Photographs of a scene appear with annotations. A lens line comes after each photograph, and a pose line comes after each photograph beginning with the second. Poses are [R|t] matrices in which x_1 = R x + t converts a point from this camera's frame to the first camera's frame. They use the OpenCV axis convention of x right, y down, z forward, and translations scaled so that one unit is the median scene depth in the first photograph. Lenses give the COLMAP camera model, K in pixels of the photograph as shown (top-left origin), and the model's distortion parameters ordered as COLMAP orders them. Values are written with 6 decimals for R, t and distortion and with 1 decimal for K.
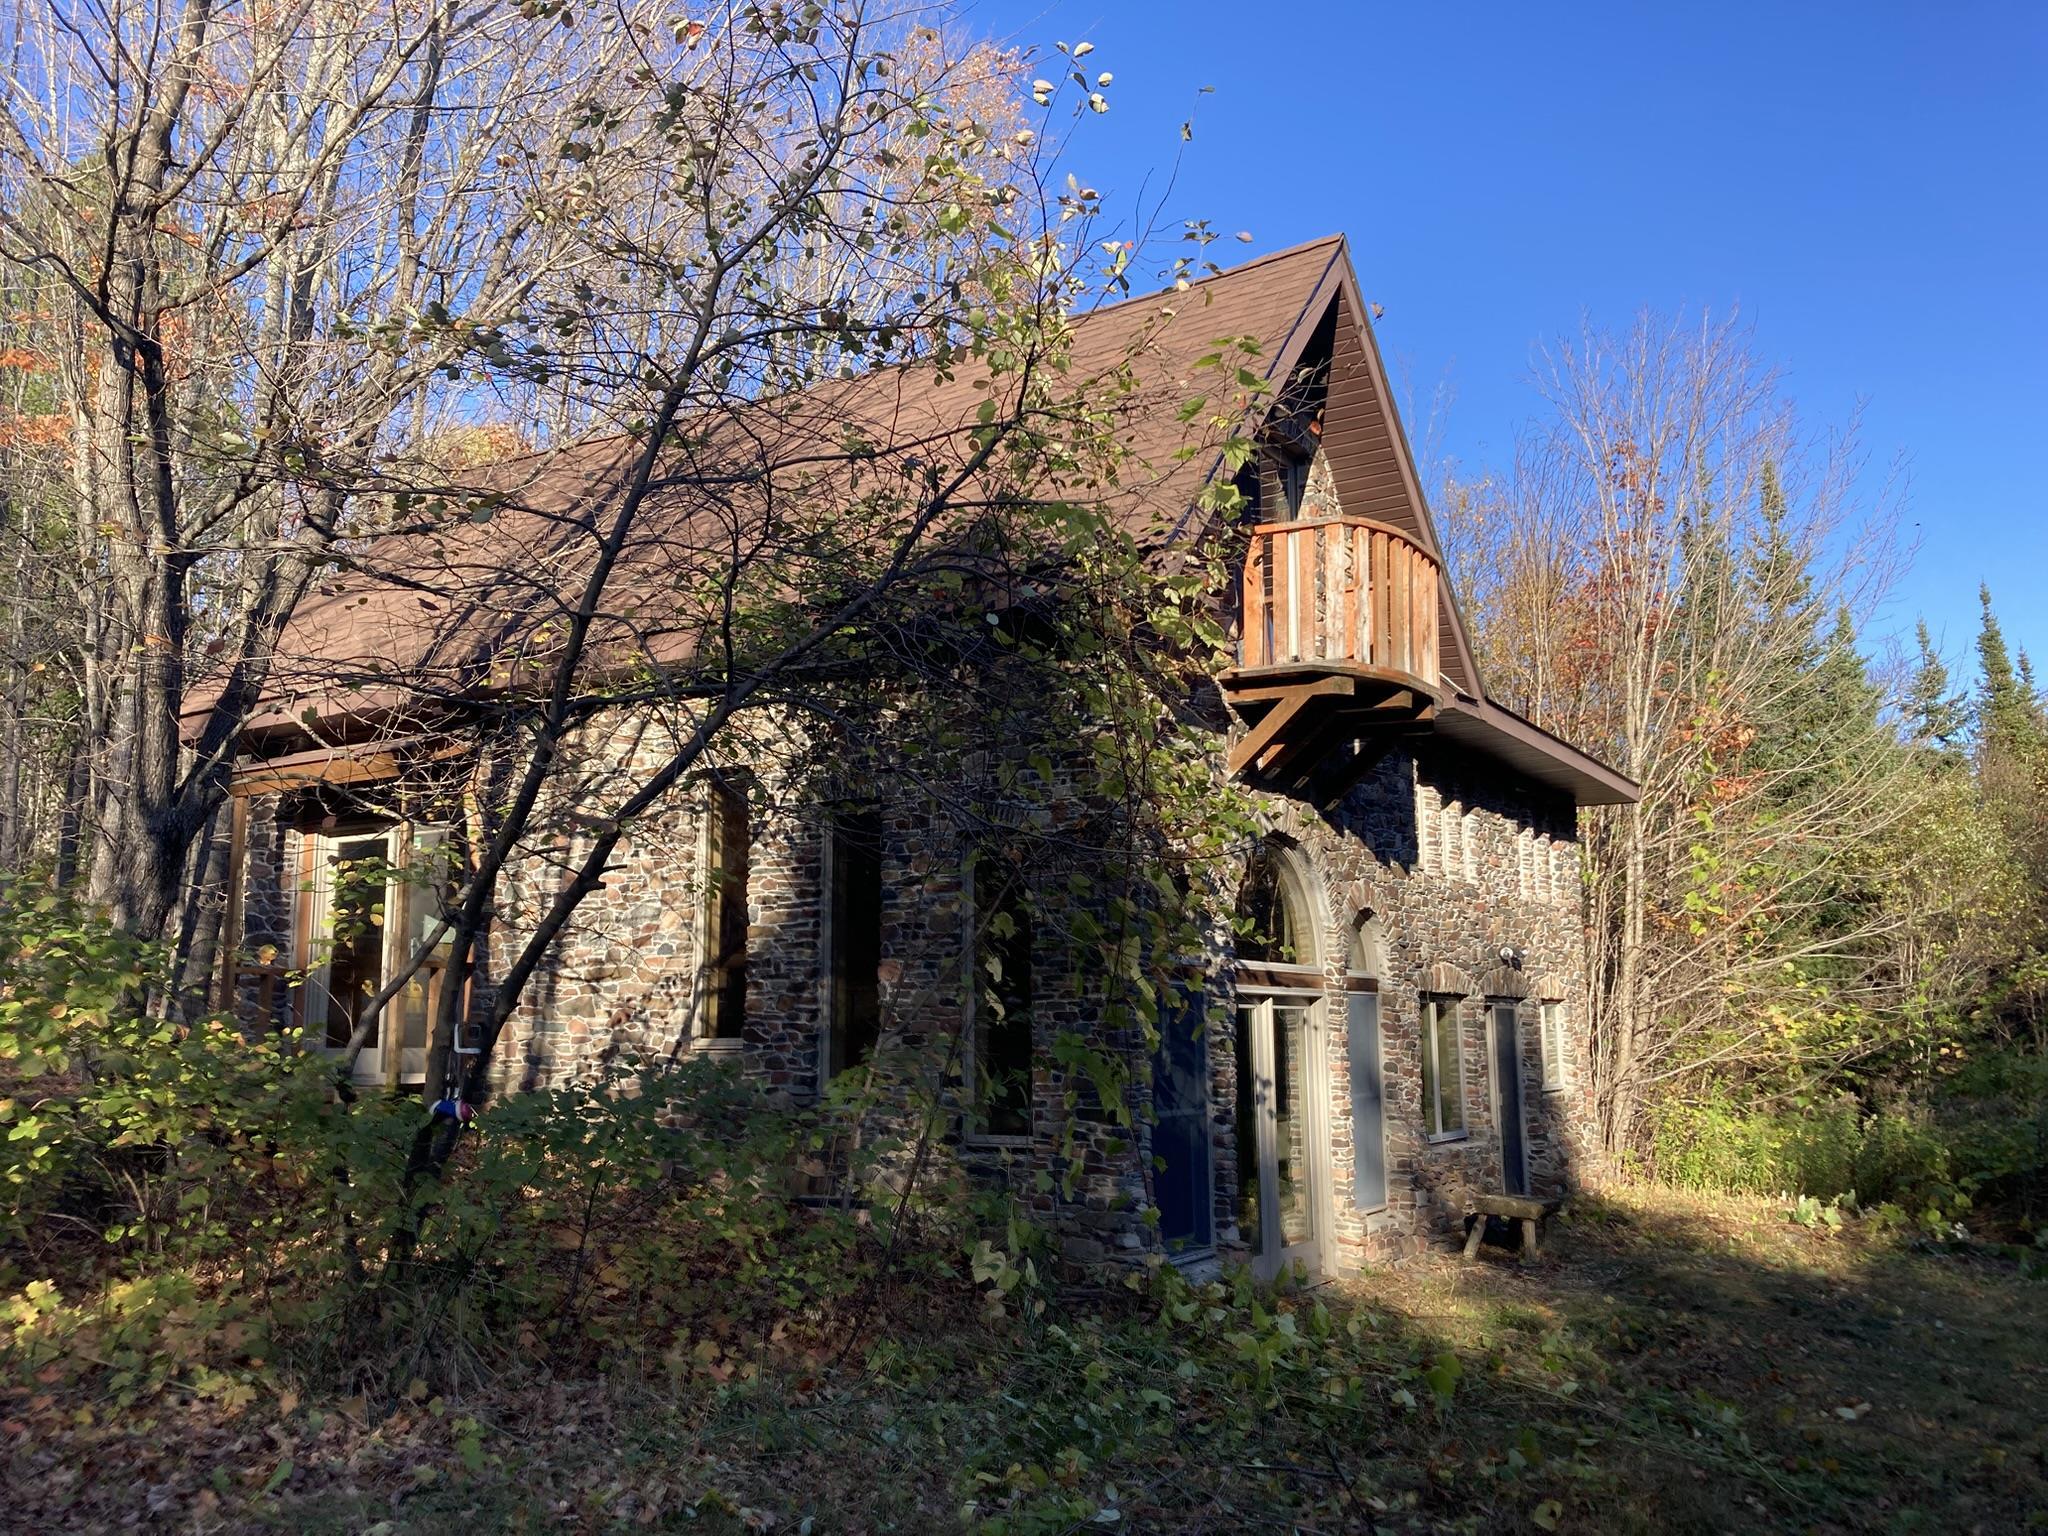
lens RADIAL K [[1665.4, 0, 1024.0], [0, 1665.4, 768.0], [0, 0, 1]] dist [0.055446, -0.064511]
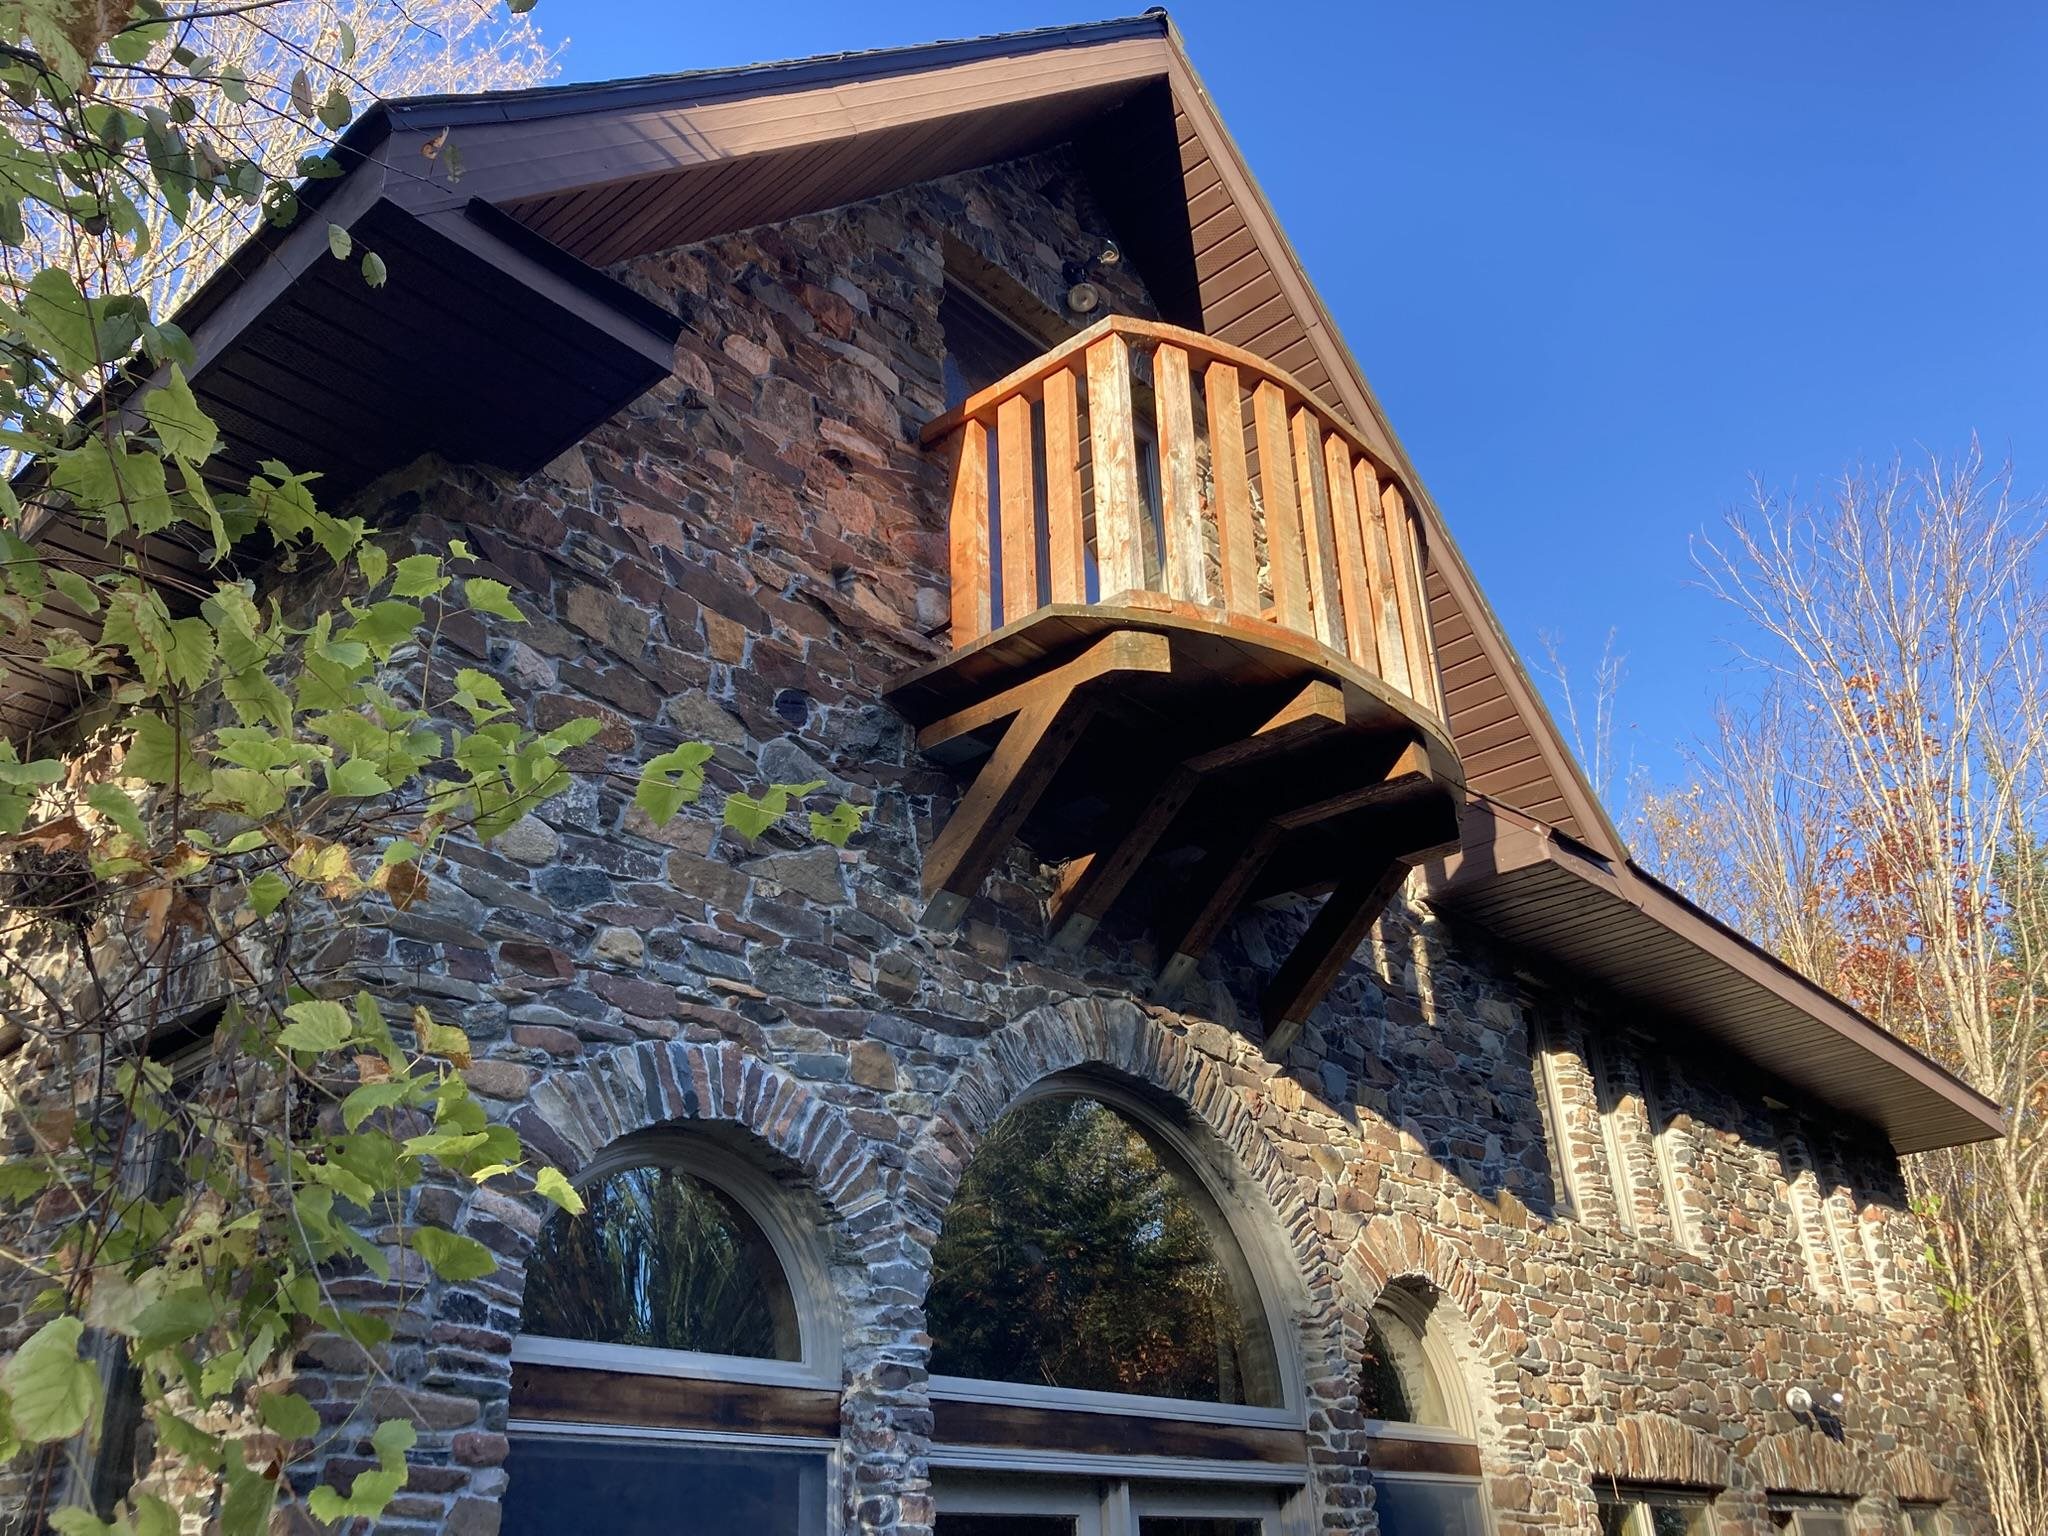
lens RADIAL K [[1649.8, 0, 1025.8], [0, 1649.8, 760.5], [0, 0, 1]] dist [0.029054, 0.011403]
pose [[0.984162, -0.112555, -0.136956, 0.154478], [0.064318, 0.946644, -0.315797, 0.075335], [0.165193, 0.301987, 0.938890, 0.440416]]
